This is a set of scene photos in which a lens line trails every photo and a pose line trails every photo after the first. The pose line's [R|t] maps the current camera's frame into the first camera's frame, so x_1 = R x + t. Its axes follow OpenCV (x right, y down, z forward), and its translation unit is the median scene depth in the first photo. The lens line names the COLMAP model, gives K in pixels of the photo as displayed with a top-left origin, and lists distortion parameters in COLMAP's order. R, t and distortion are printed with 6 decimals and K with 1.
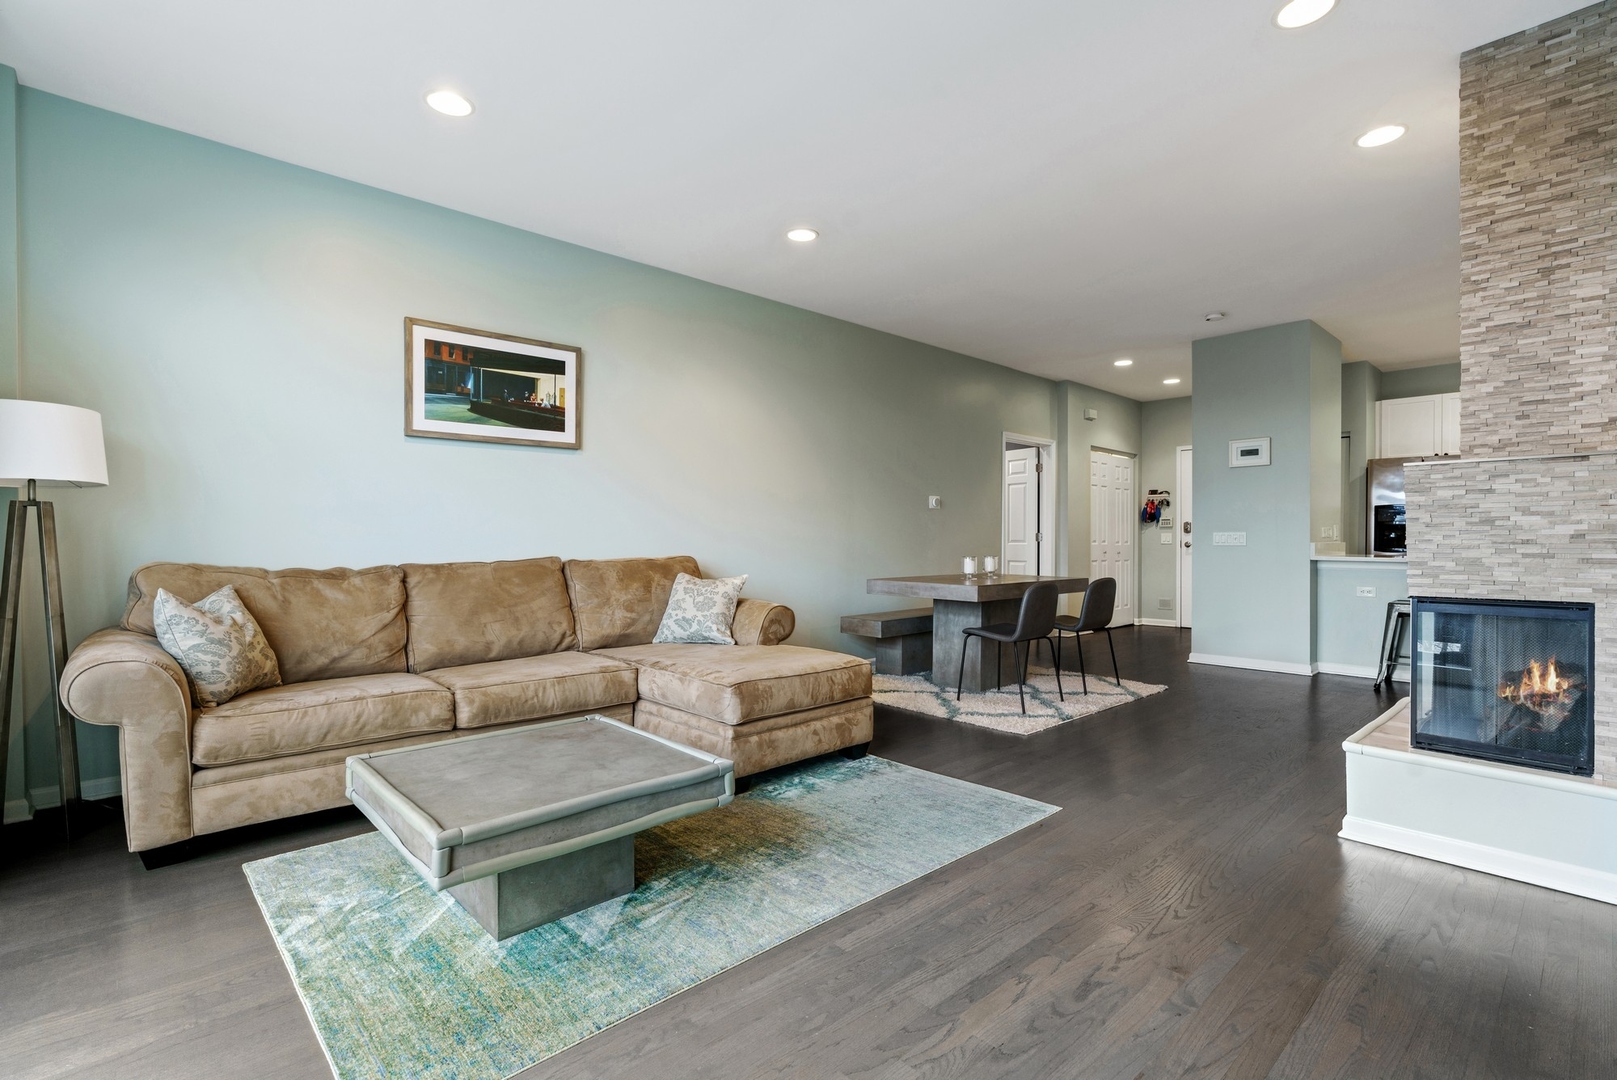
lens RADIAL K [[738.2, 0, 808.7], [0, 738.2, 525.8], [0, 0, 1]] dist [-0.004000, -0.000135]
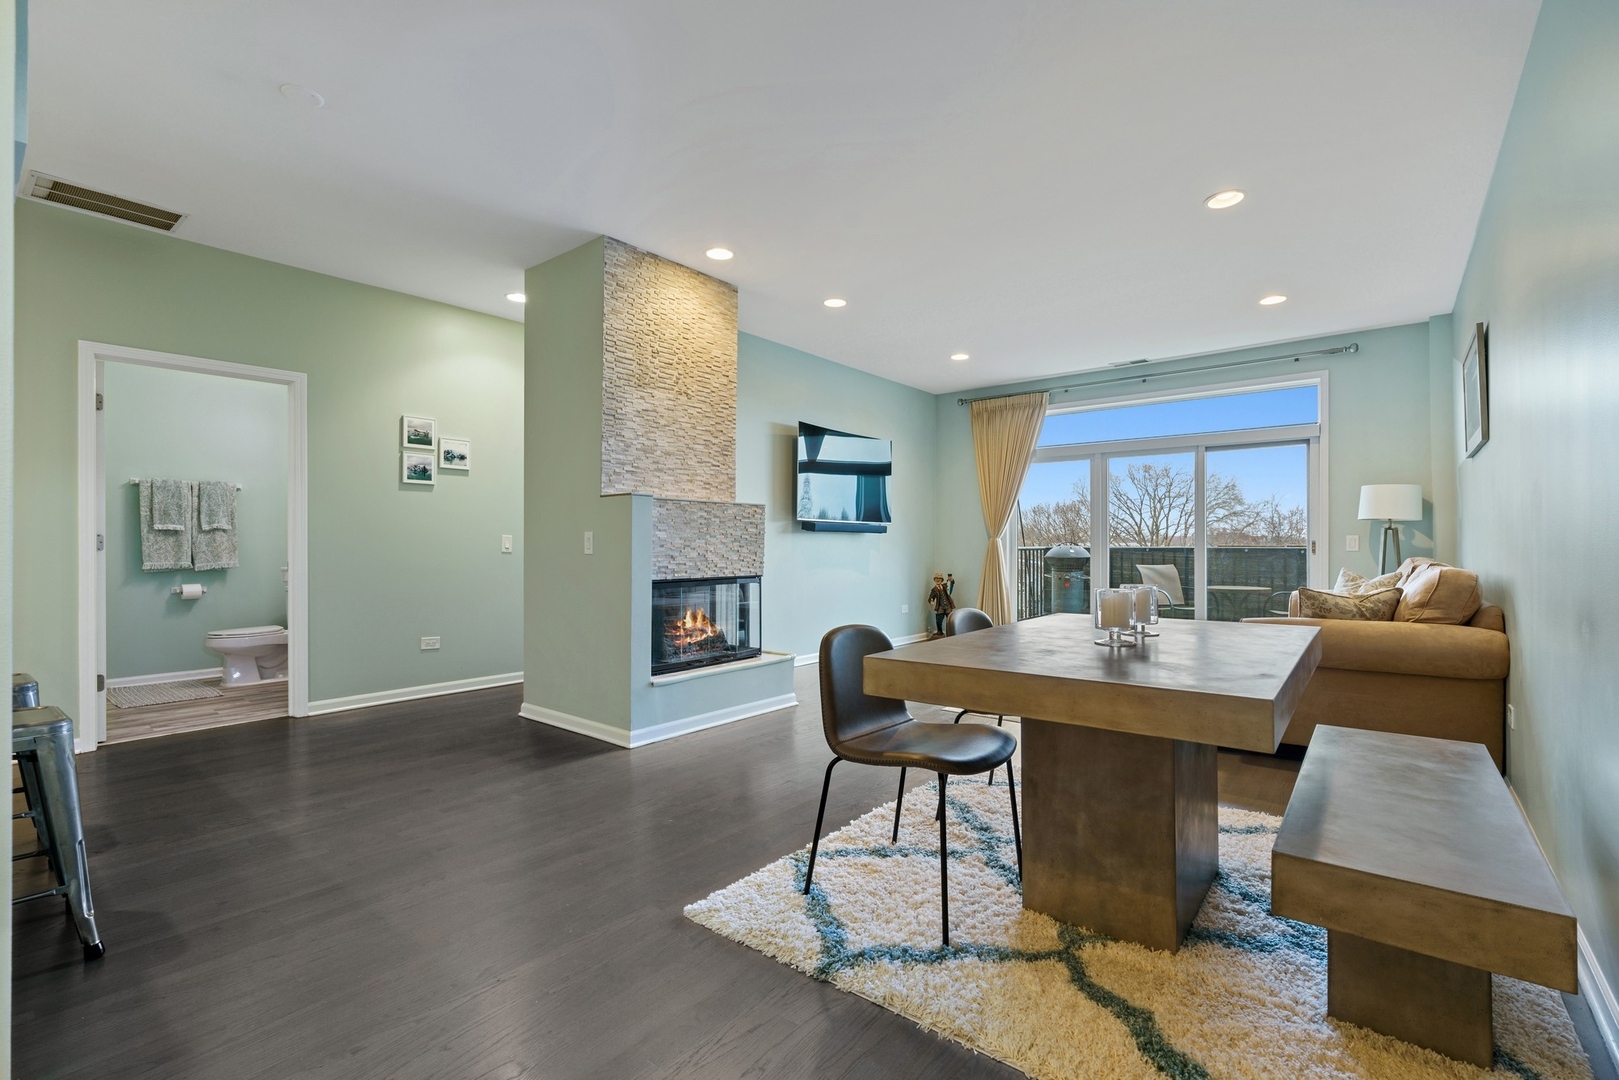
lens RADIAL K [[722.0, 0, 809.5], [0, 722.0, 540.0], [0, 0, 1]] dist [-0.004136, -0.000471]
pose [[-0.988562, -0.008148, -0.150595, 0.634433], [-0.005394, 0.999811, -0.018686, 0.032329], [0.150719, -0.017660, -0.988419, 1.824479]]
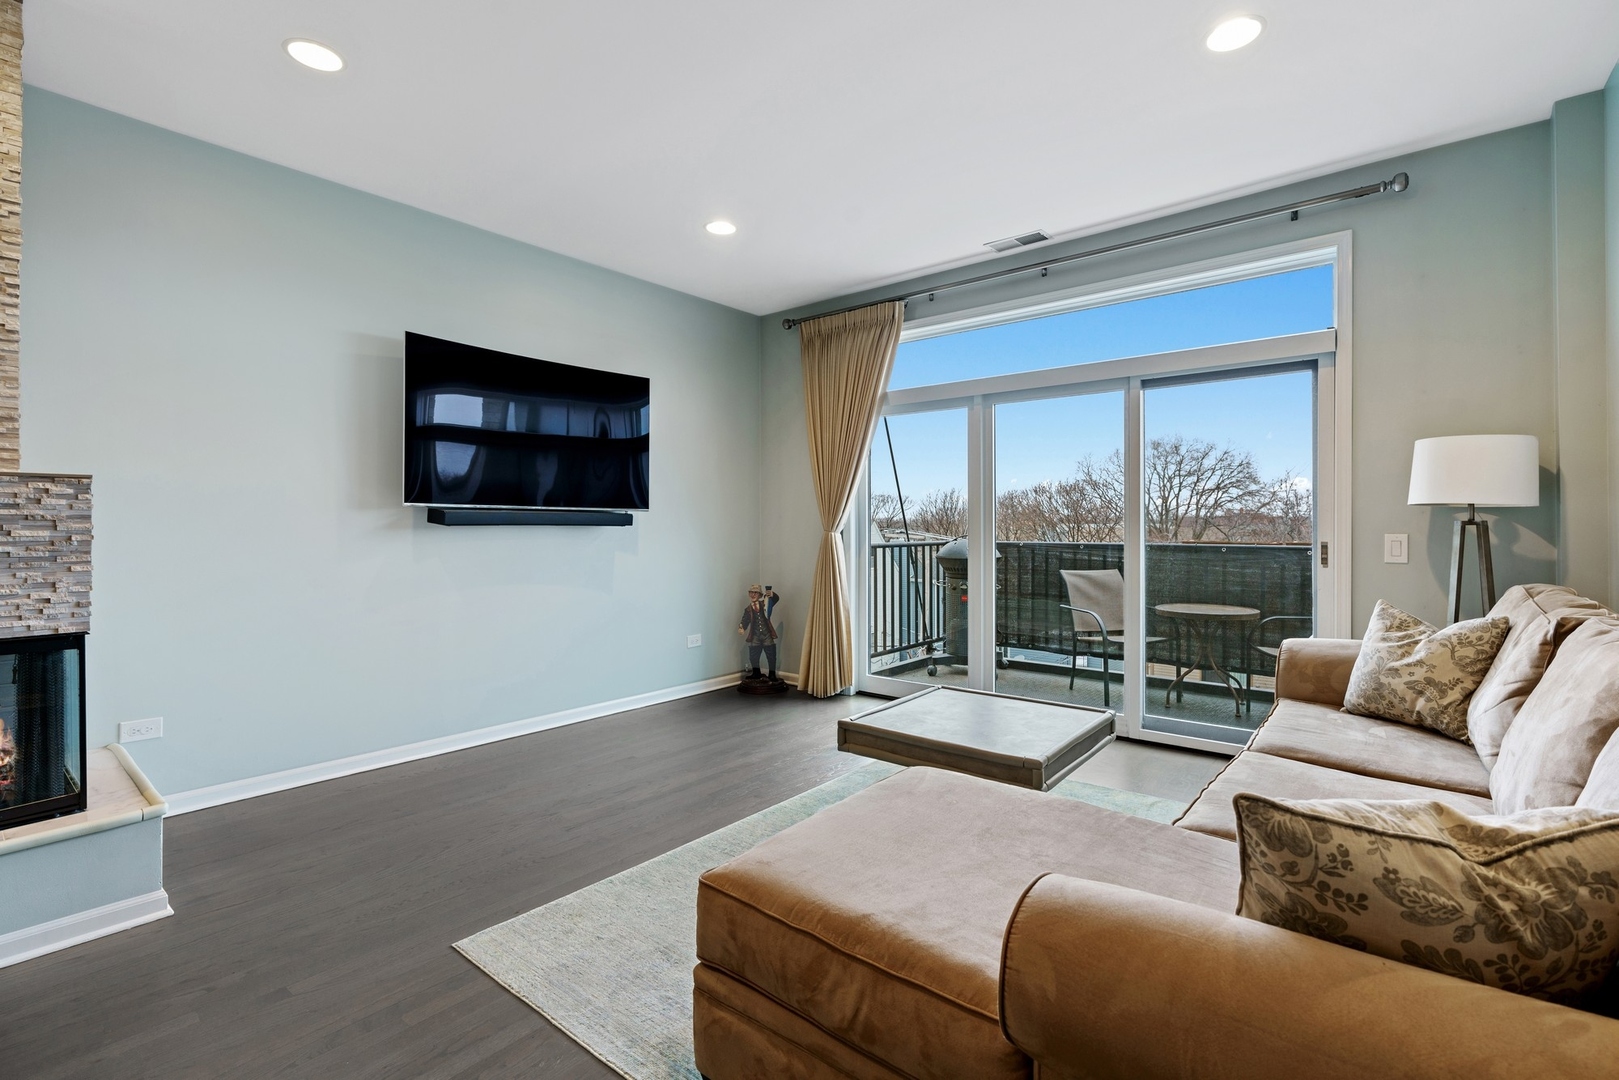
lens RADIAL K [[739.1, 0, 809.7], [0, 739.1, 525.8], [0, 0, 1]] dist [-0.004000, -0.000135]
pose [[-0.989662, -0.006079, -0.143289, 0.081612], [-0.004414, 0.999919, -0.011930, -0.006407], [0.143350, -0.011174, -0.989609, 1.258408]]
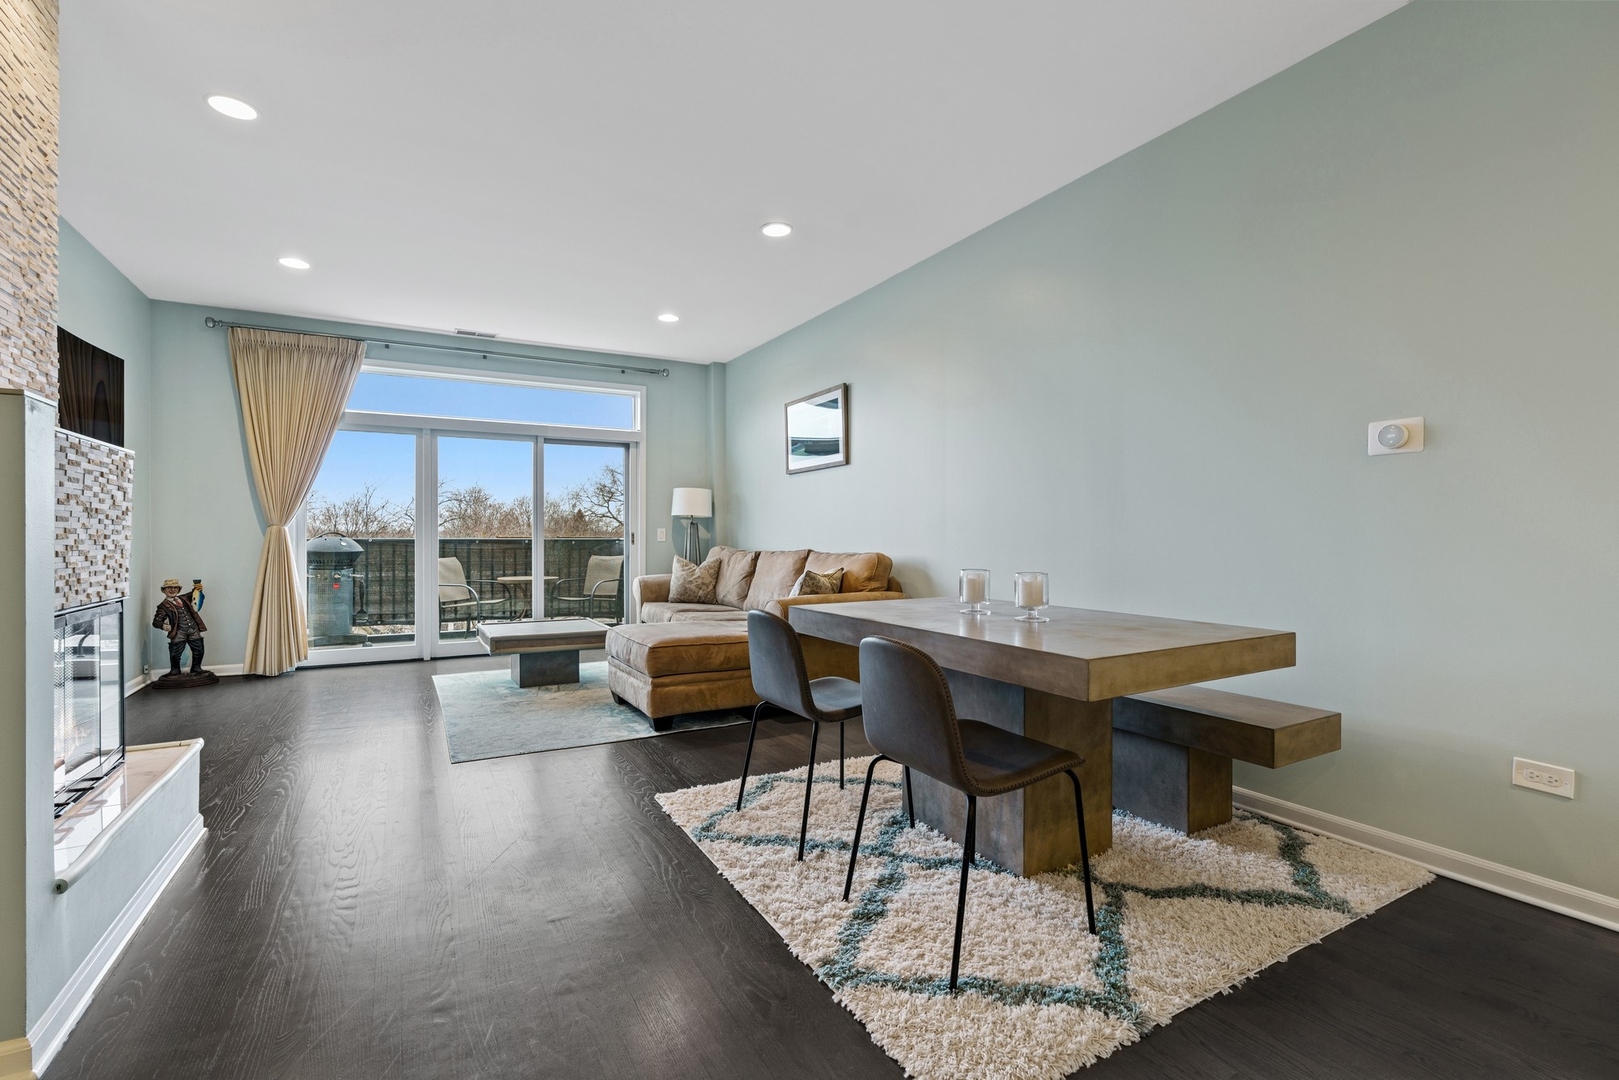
lens RADIAL K [[729.2, 0, 805.7], [0, 729.2, 546.9], [0, 0, 1]] dist [-0.003800, -0.000189]
pose [[-0.230962, 0.006529, -0.972941, 0.973978], [0.008836, 0.999950, 0.004613, 0.029687], [0.972923, -0.007531, -0.231008, 1.306096]]
